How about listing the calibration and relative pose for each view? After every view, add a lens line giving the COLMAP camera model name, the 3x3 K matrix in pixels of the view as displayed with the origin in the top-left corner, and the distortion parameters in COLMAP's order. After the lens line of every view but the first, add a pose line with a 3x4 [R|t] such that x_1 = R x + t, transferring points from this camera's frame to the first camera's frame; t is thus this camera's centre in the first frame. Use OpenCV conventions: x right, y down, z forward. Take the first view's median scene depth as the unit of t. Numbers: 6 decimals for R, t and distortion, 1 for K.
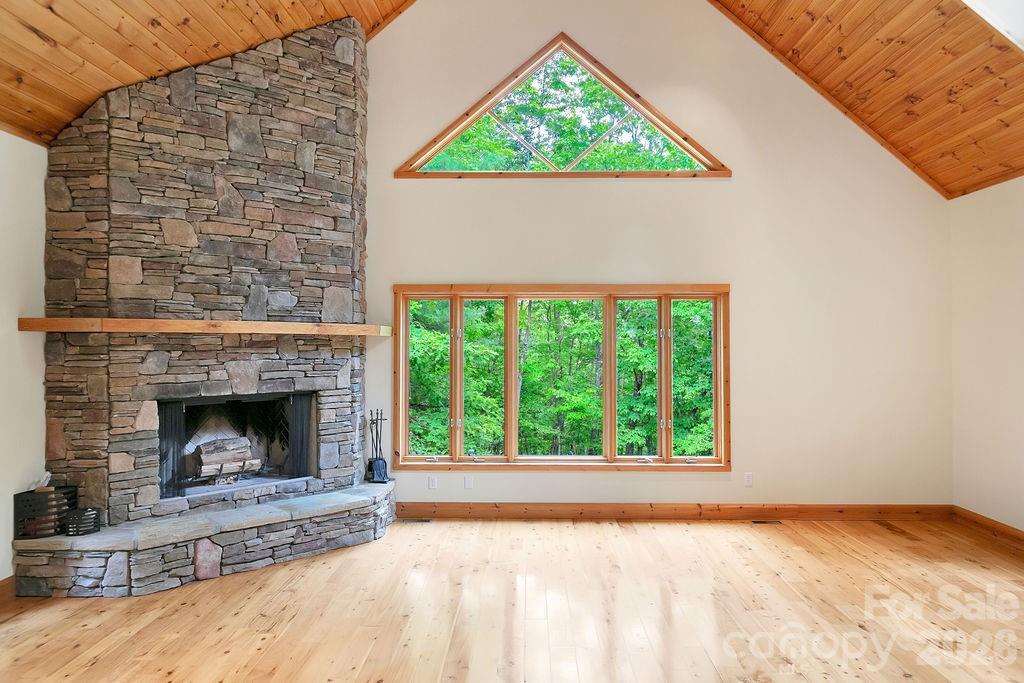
lens RADIAL K [[701.5, 0, 517.9], [0, 701.5, 334.7], [0, 0, 1]] dist [0.017471, -0.012284]
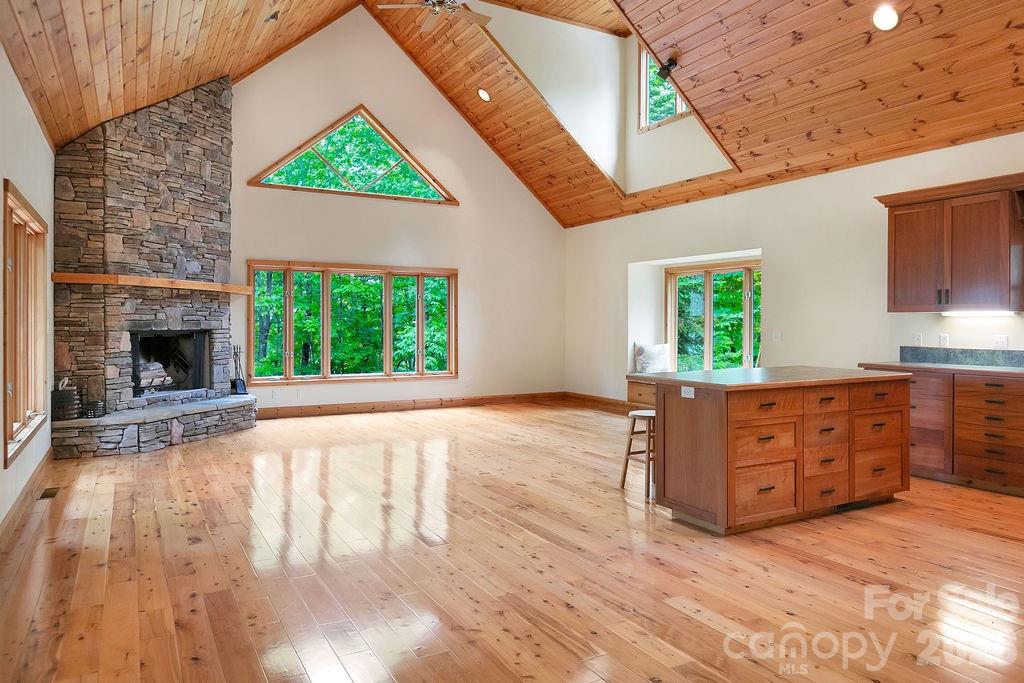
lens RADIAL K [[691.1, 0, 516.9], [0, 691.1, 323.9], [0, 0, 1]] dist [0.009558, -0.005895]
pose [[0.864537, 0.001497, 0.502567, -0.475360], [-0.007855, 0.999914, 0.010533, 0.048675], [-0.502508, -0.013054, 0.864474, -0.595540]]
